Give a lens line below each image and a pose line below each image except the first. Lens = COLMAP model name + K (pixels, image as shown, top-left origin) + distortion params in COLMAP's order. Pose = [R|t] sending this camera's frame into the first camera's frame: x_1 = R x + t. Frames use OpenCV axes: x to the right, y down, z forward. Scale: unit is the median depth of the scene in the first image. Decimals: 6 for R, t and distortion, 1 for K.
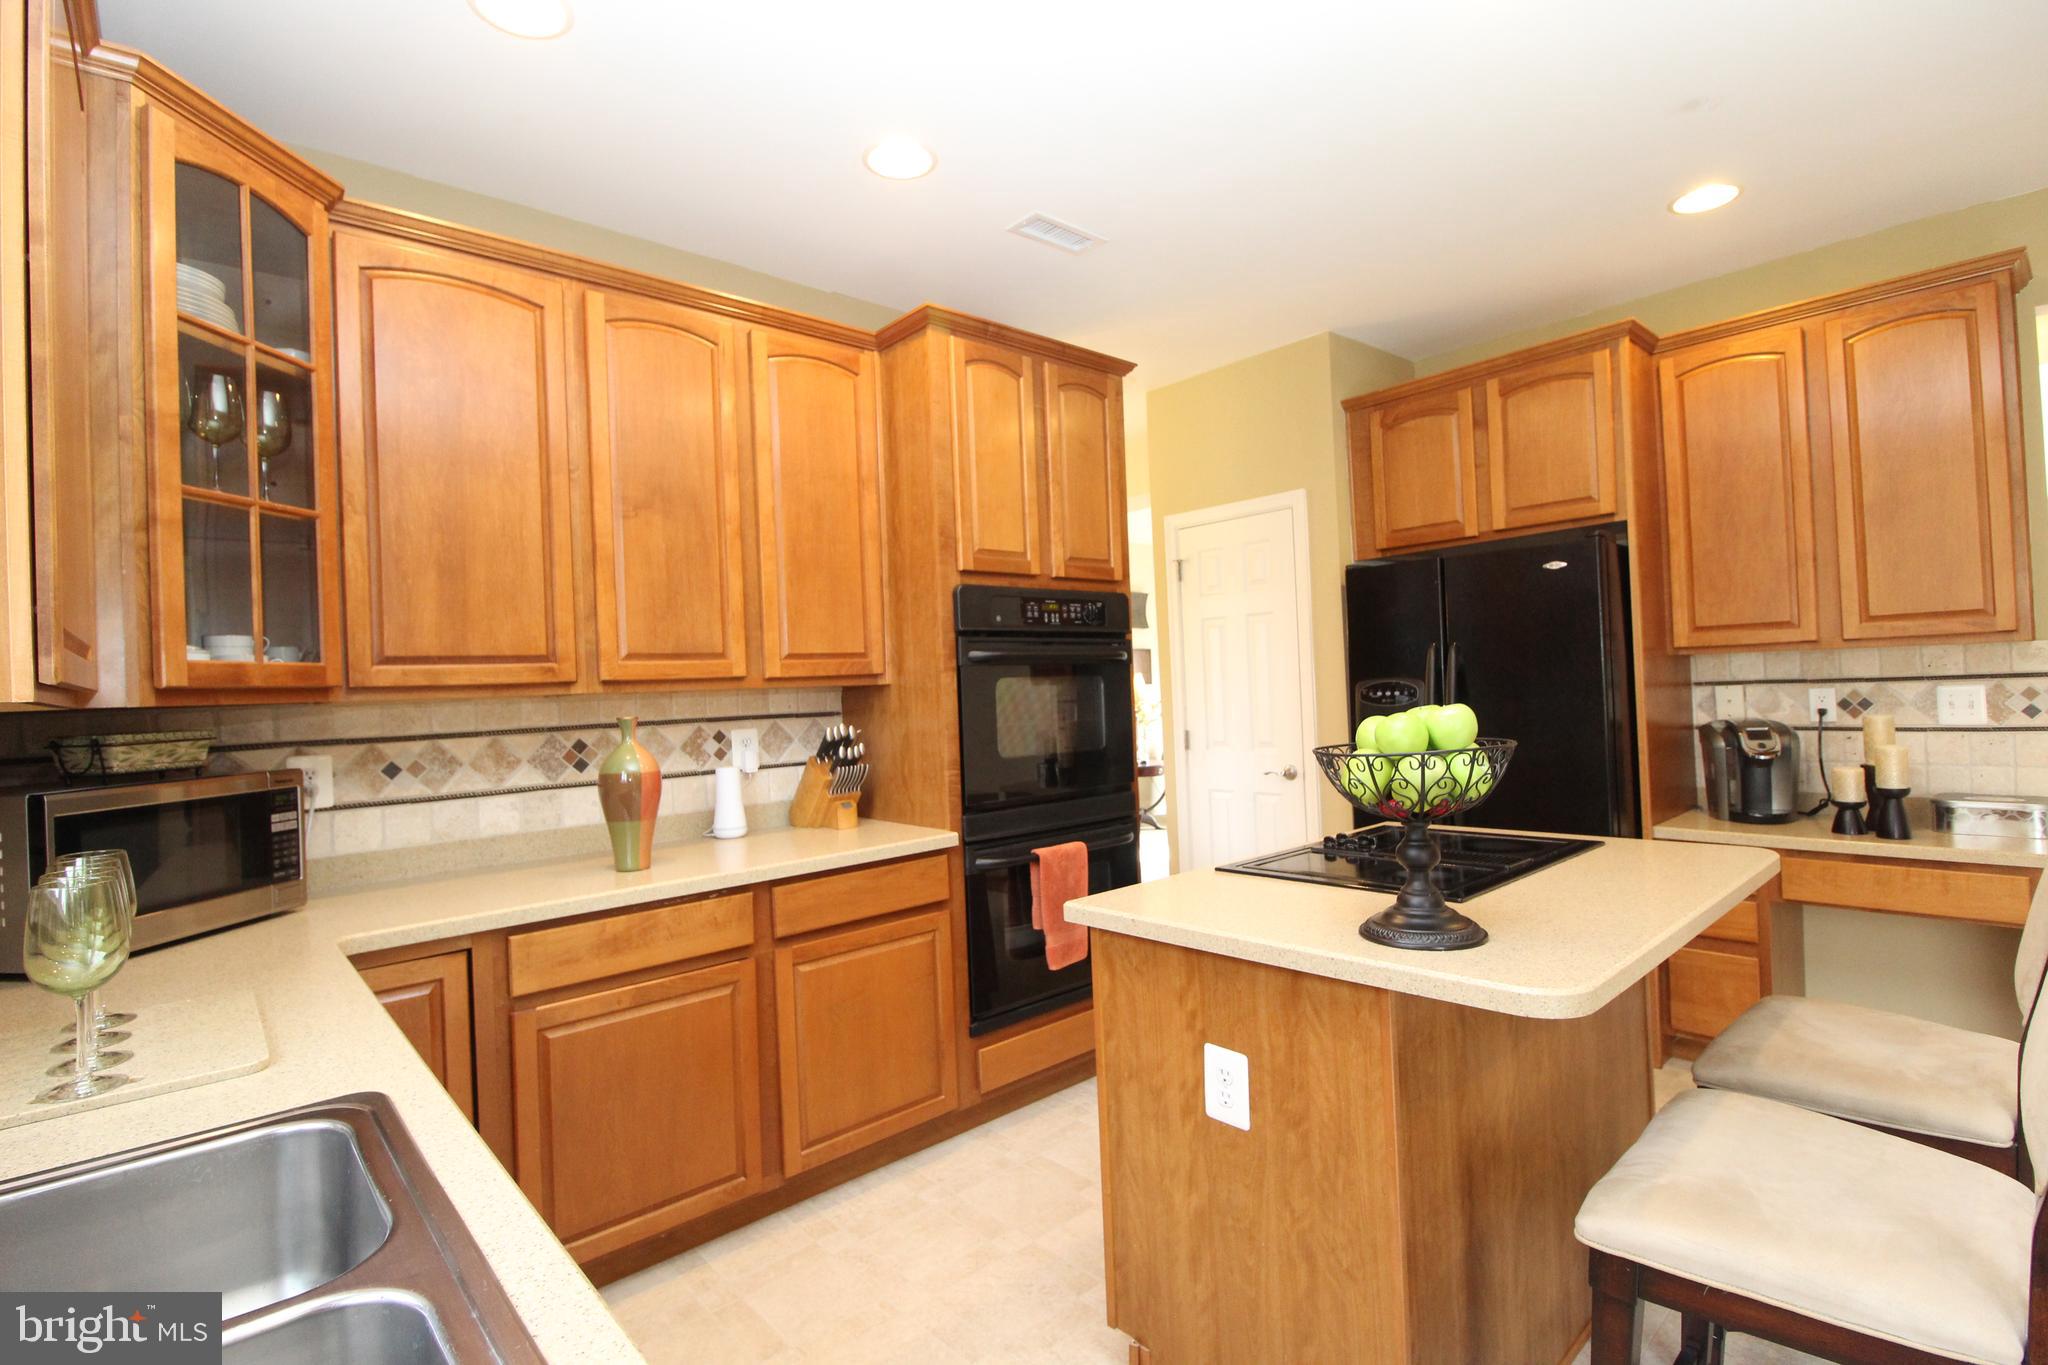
lens RADIAL K [[939.5, 0, 1025.0], [0, 939.5, 681.1], [0, 0, 1]] dist [-0.004835, -0.000934]
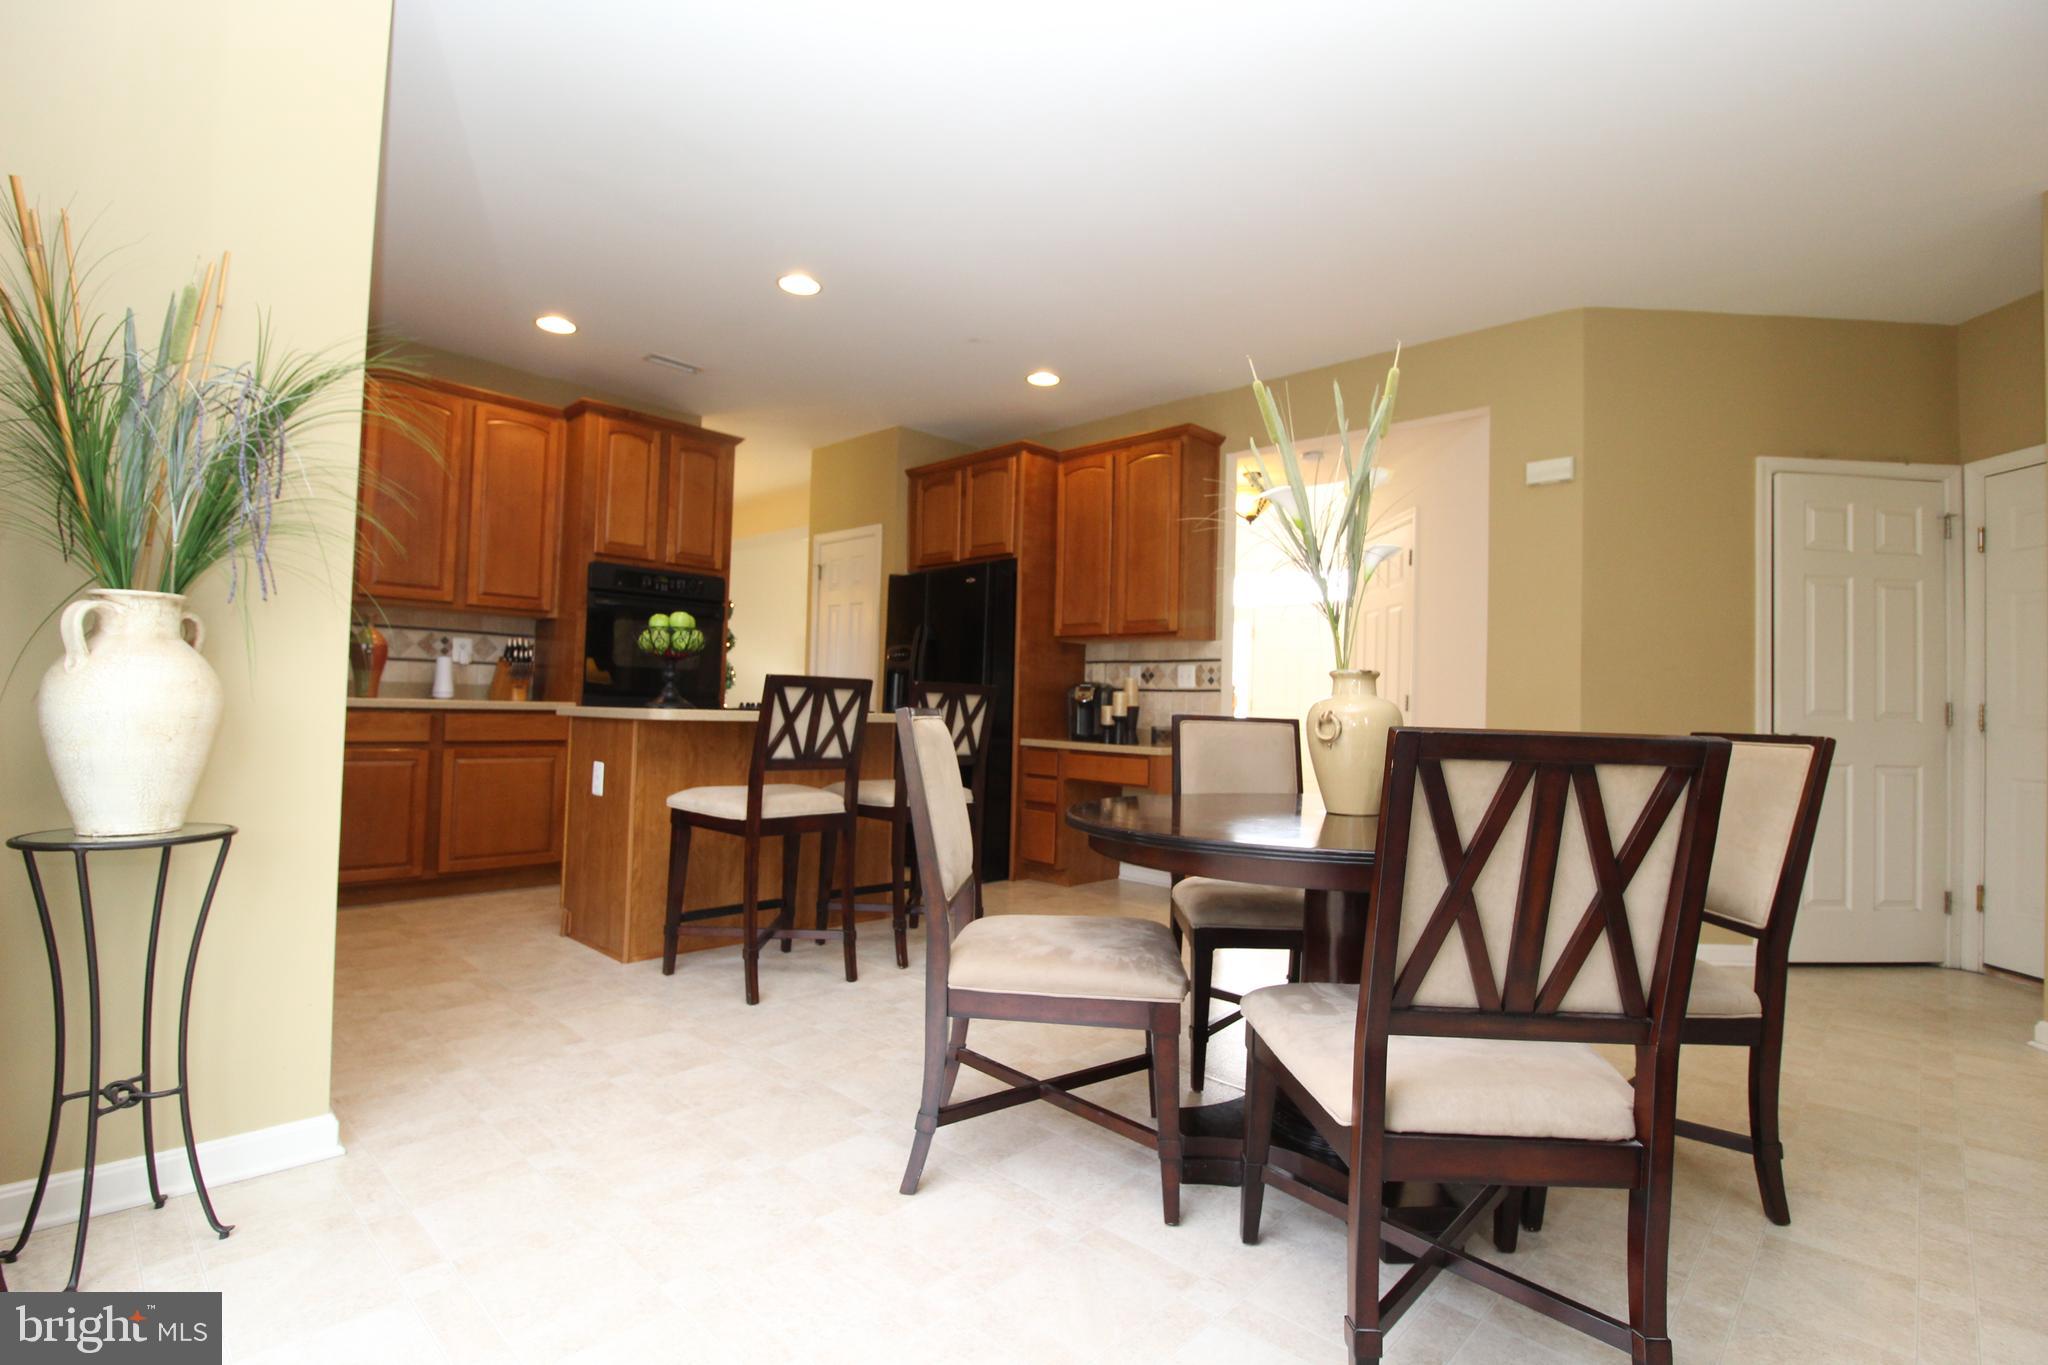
lens RADIAL K [[939.5, 0, 1024.3], [0, 939.5, 677.5], [0, 0, 1]] dist [-0.004835, -0.000934]
pose [[0.994408, 0.072100, 0.077164, 0.567847], [-0.070068, 0.997129, -0.028722, 0.098941], [-0.079013, 0.023155, 0.996605, -0.730912]]
